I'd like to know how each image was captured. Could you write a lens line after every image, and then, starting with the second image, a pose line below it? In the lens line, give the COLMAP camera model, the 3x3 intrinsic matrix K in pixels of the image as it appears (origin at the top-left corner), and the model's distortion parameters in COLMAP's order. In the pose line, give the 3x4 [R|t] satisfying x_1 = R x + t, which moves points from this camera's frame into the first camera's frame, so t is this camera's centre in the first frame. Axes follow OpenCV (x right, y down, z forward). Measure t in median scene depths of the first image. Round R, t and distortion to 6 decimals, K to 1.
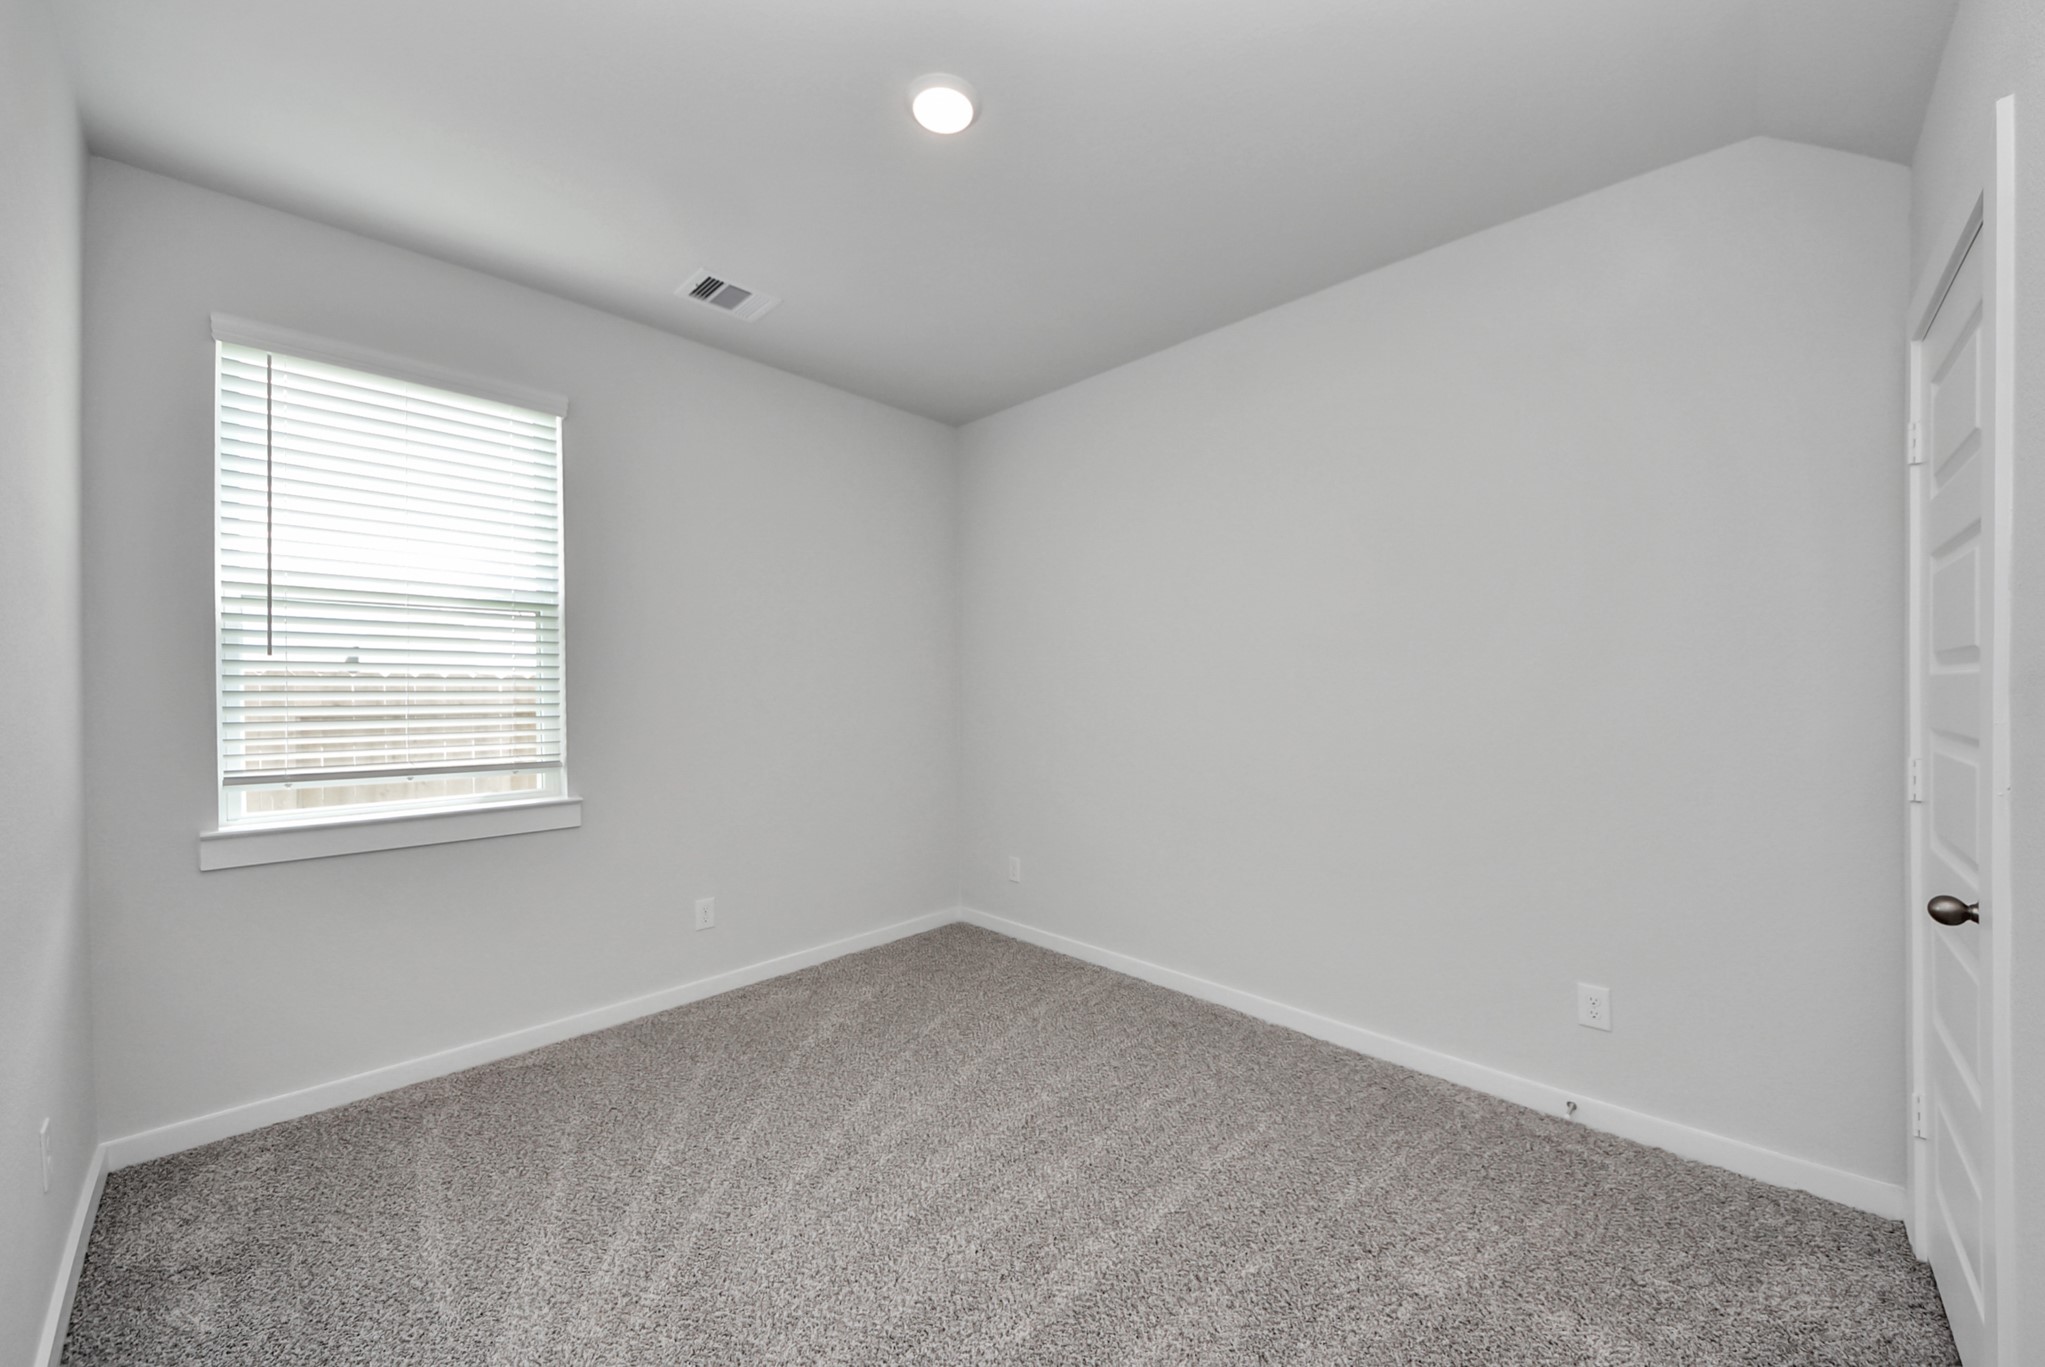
lens RADIAL K [[739.8, 0, 1029.3], [0, 739.8, 693.2], [0, 0, 1]] dist [0.003640, -0.002134]
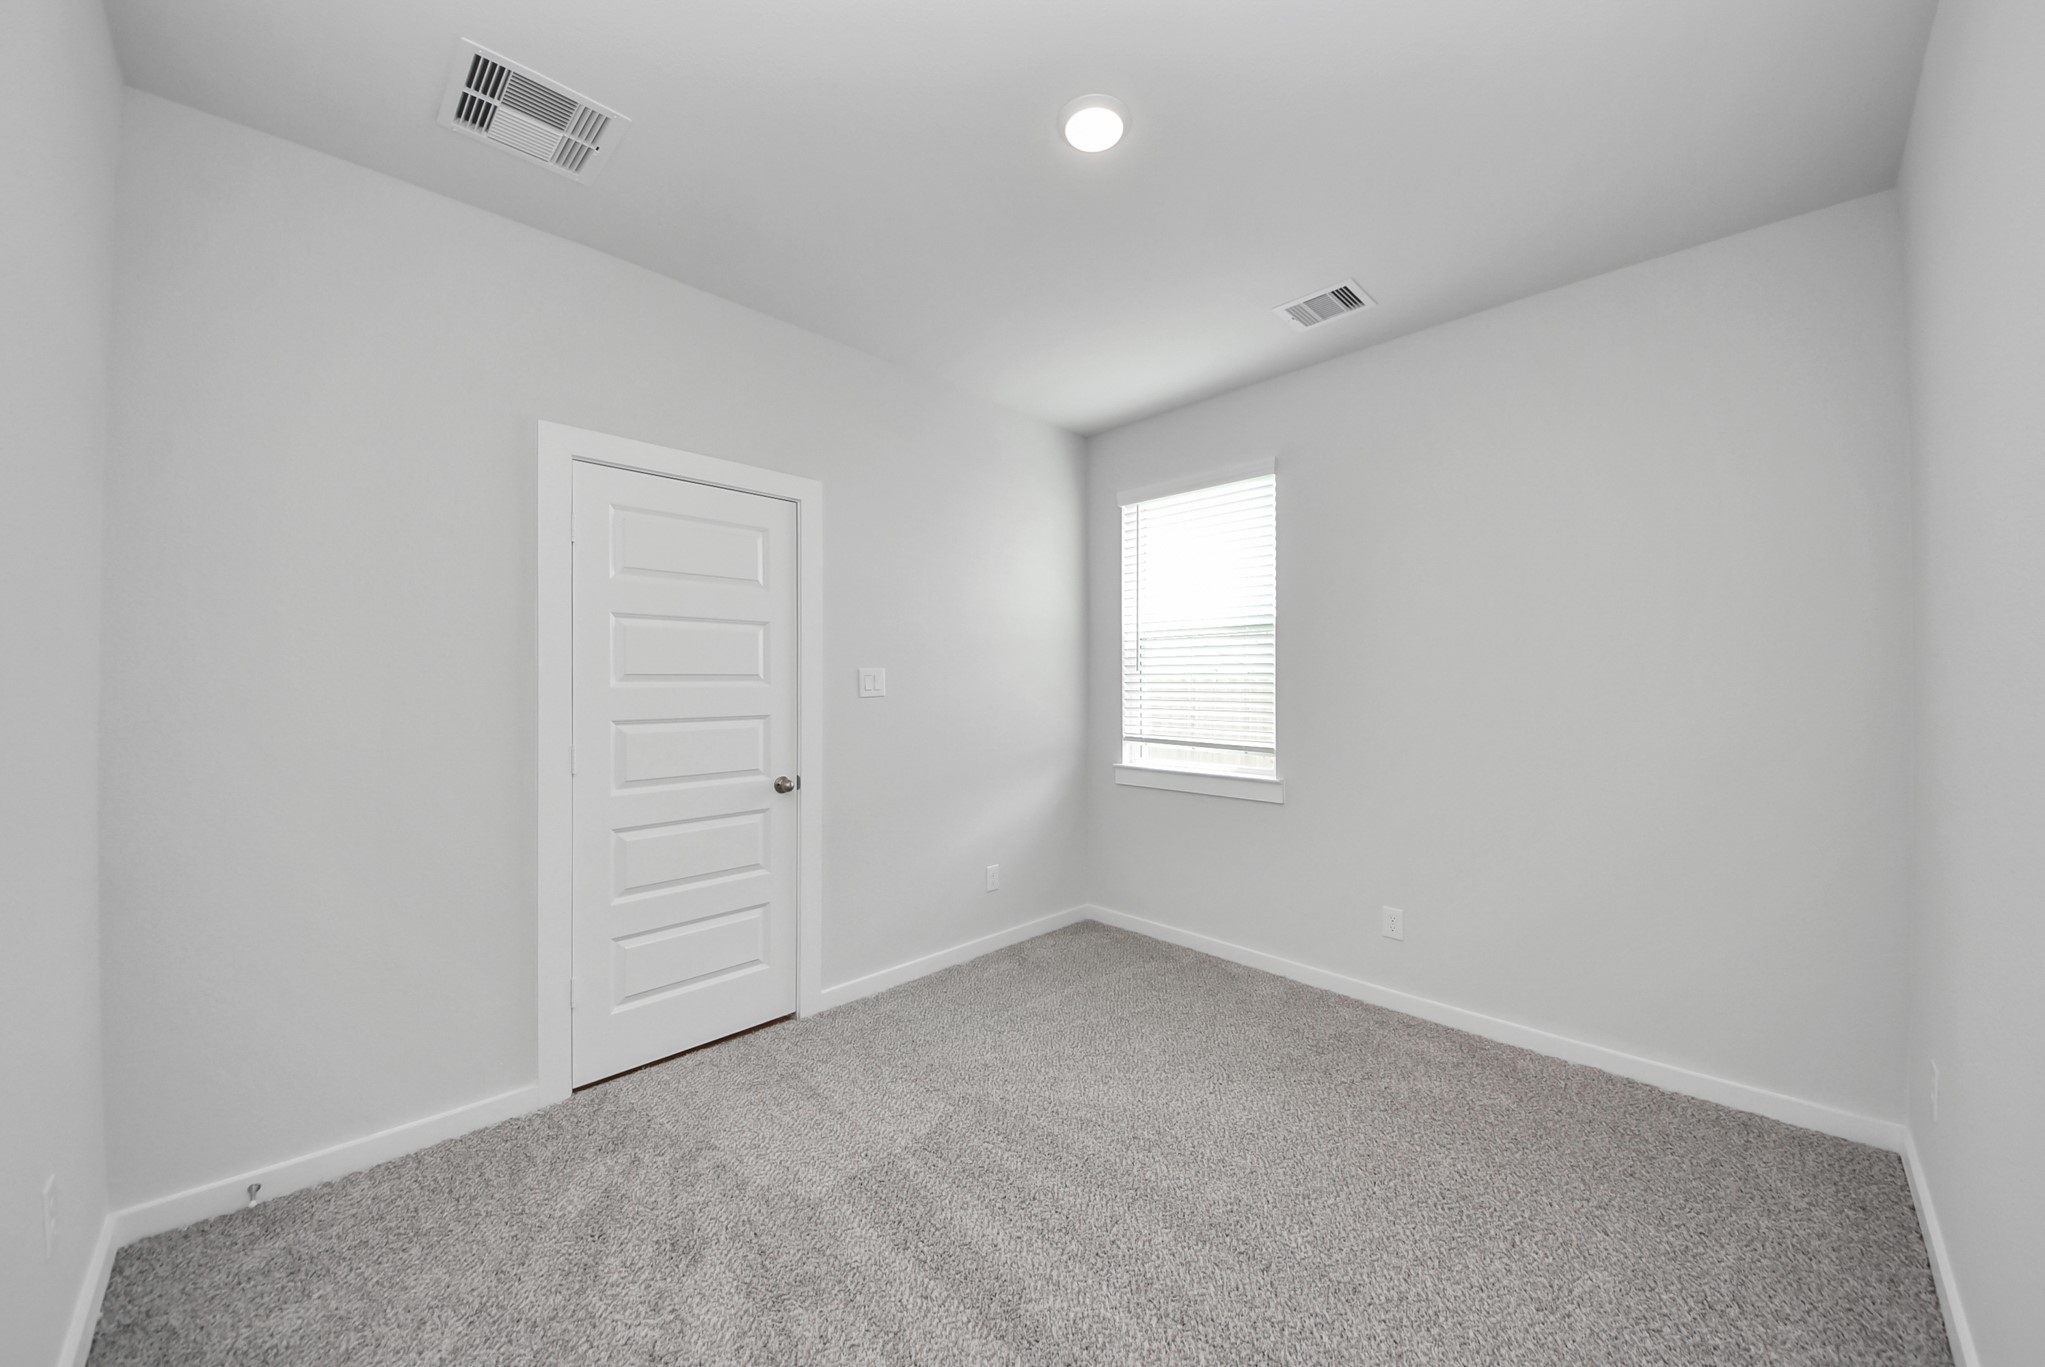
lens RADIAL K [[739.8, 0, 1027.2], [0, 739.8, 671.5], [0, 0, 1]] dist [0.003640, -0.002134]
pose [[-0.006590, -0.008633, -0.999941, 0.659115], [-0.007330, 0.999936, -0.008585, -0.026245], [0.999951, 0.007273, -0.006653, 0.630937]]
